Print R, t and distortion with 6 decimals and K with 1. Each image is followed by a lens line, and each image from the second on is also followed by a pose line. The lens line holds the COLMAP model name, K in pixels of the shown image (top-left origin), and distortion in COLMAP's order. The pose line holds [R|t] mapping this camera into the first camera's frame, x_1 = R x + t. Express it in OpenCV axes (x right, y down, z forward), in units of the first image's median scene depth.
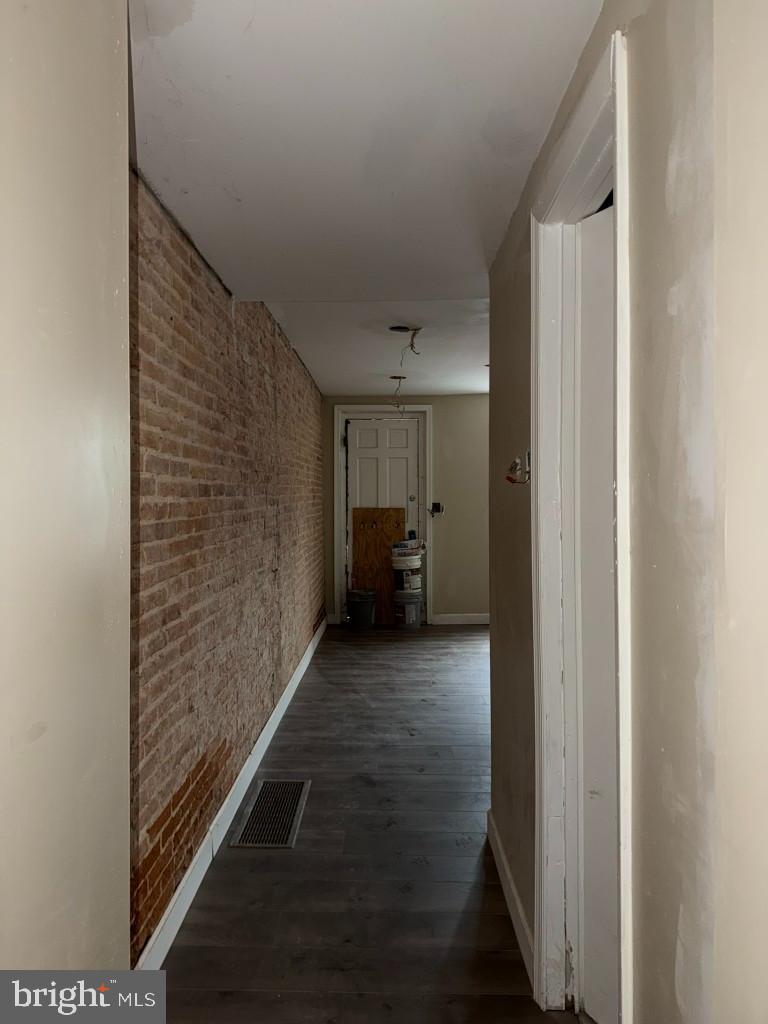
lens RADIAL K [[713.1, 0, 383.2], [0, 713.1, 508.0], [0, 0, 1]] dist [0.006656, -0.007566]
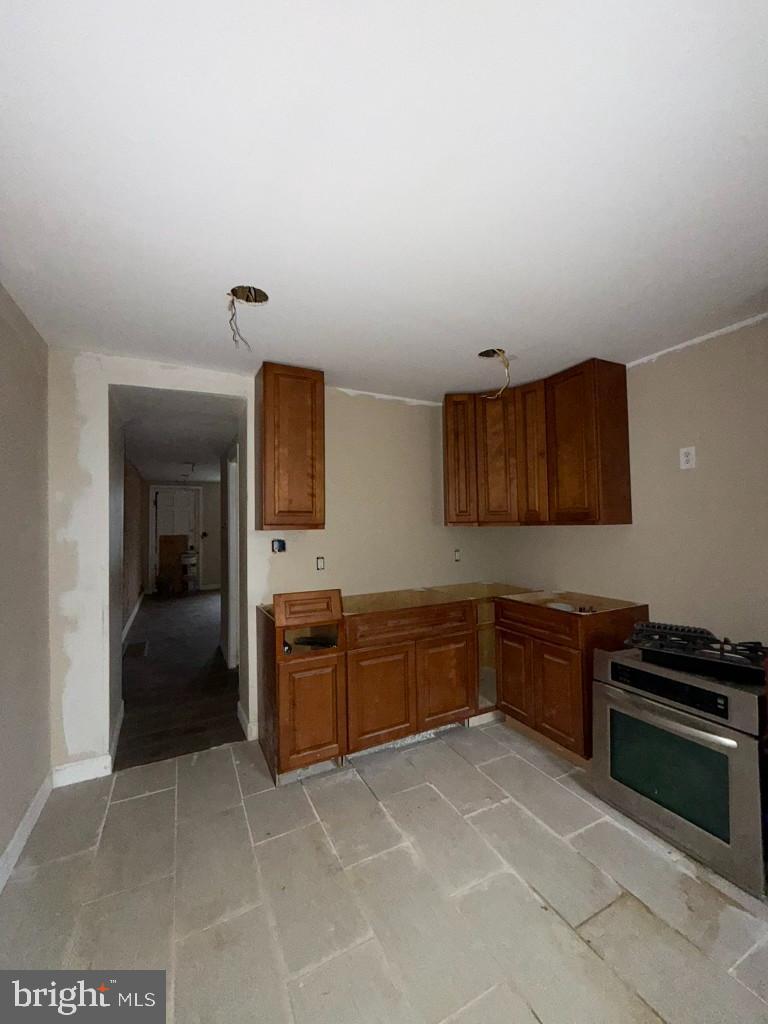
lens RADIAL K [[413.6, 0, 380.2], [0, 413.6, 505.2], [0, 0, 1]] dist [0.000748, 0.000324]
pose [[0.892500, 0.010185, 0.450932, -0.015147], [0.020795, 0.997753, -0.063693, 0.001232], [-0.450567, 0.066223, 0.890283, -0.349012]]
